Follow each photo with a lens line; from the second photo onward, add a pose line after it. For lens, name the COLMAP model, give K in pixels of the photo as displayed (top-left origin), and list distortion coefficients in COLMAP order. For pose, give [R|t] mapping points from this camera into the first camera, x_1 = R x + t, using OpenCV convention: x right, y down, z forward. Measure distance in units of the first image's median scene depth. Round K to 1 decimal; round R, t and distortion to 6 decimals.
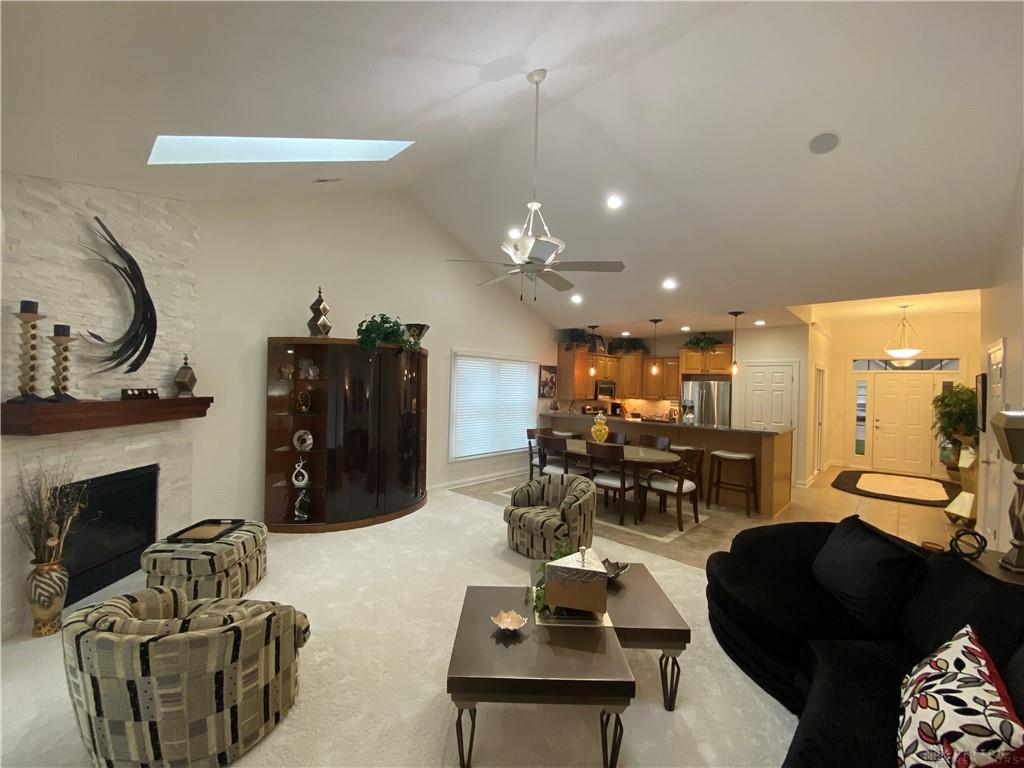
lens RADIAL K [[415.9, 0, 510.3], [0, 415.9, 382.9], [0, 0, 1]] dist [0.040705, -0.032680]
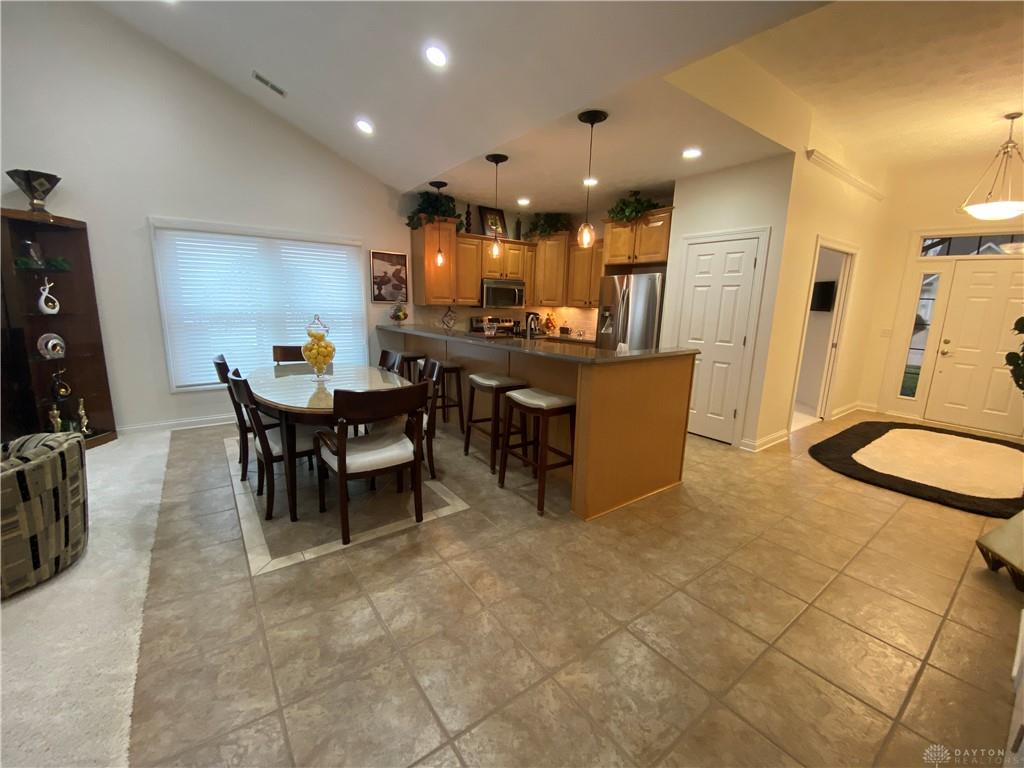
lens RADIAL K [[415.9, 0, 510.3], [0, 415.9, 382.9], [0, 0, 1]] dist [0.040705, -0.032680]
pose [[0.983593, 0.033323, -0.177299, 0.469012], [0.001680, 0.981058, 0.193707, 0.038268], [0.180396, -0.190827, 0.964905, 0.386267]]
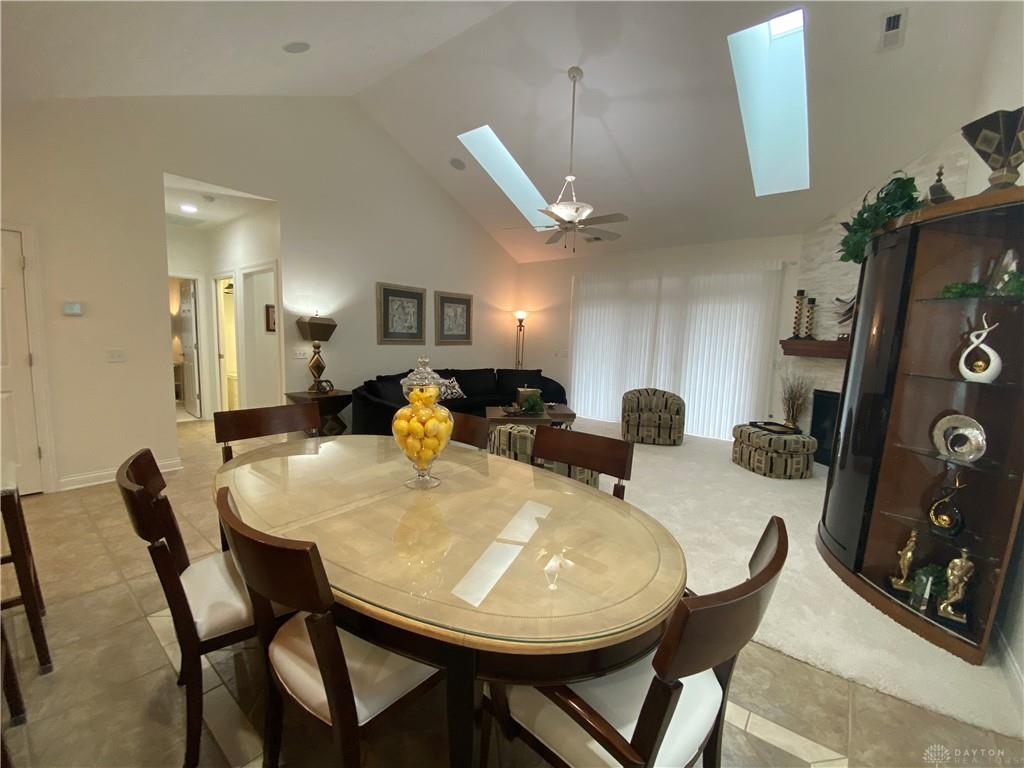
lens RADIAL K [[415.9, 0, 510.3], [0, 415.9, 382.9], [0, 0, 1]] dist [0.040705, -0.032680]
pose [[-0.995134, -0.043517, -0.088405, 0.147955], [-0.052603, 0.993269, 0.103198, 0.042442], [0.083319, 0.107346, -0.990724, 1.040876]]
